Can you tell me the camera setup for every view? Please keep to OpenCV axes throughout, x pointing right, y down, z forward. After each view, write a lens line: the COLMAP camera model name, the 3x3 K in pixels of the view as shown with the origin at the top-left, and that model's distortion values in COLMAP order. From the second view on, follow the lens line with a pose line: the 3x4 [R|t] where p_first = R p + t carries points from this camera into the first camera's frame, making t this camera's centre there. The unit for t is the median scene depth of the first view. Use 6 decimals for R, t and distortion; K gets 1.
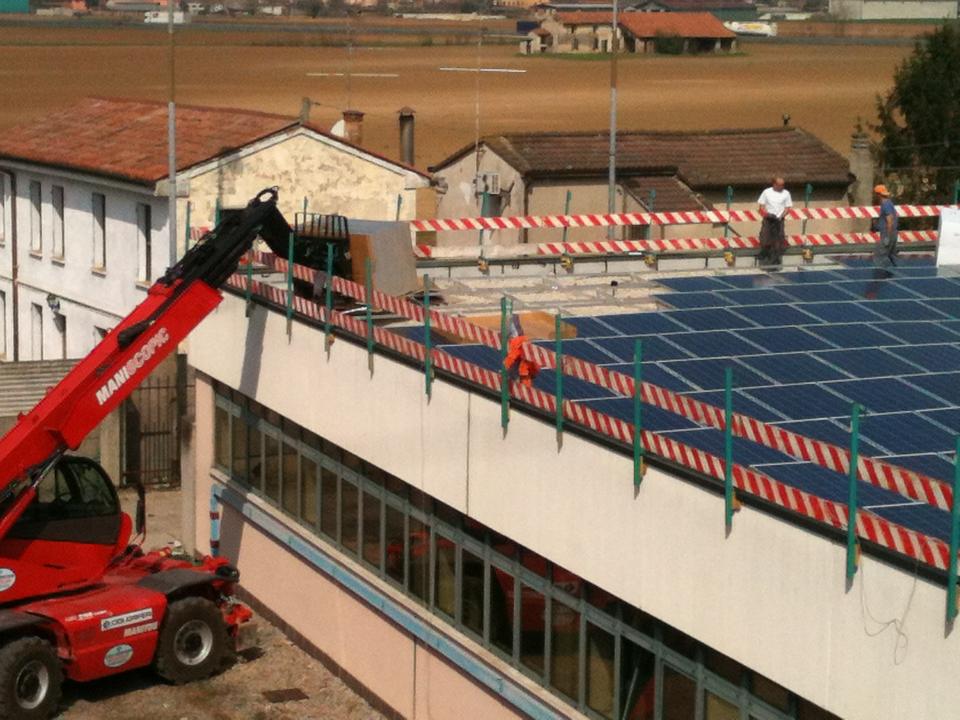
lens RADIAL K [[2047.2, 0, 480.0], [0, 2047.2, 360.0], [0, 0, 1]] dist [0.025091, 0.085290]
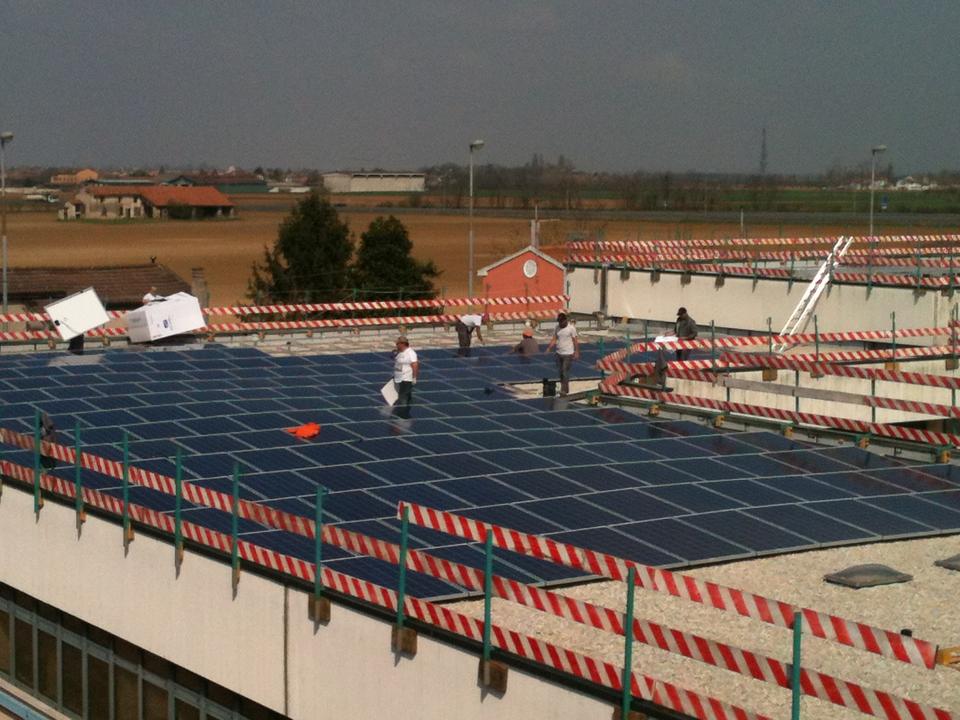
lens RADIAL K [[1860.3, 0, 479.7], [0, 1860.3, 394.1], [0, 0, 1]] dist [0.144869, -0.008266]
pose [[0.985610, -0.024560, 0.167241, 0.078780], [0.034242, 0.997885, -0.055257, 0.029355], [-0.165530, 0.060189, 0.984366, -0.165378]]
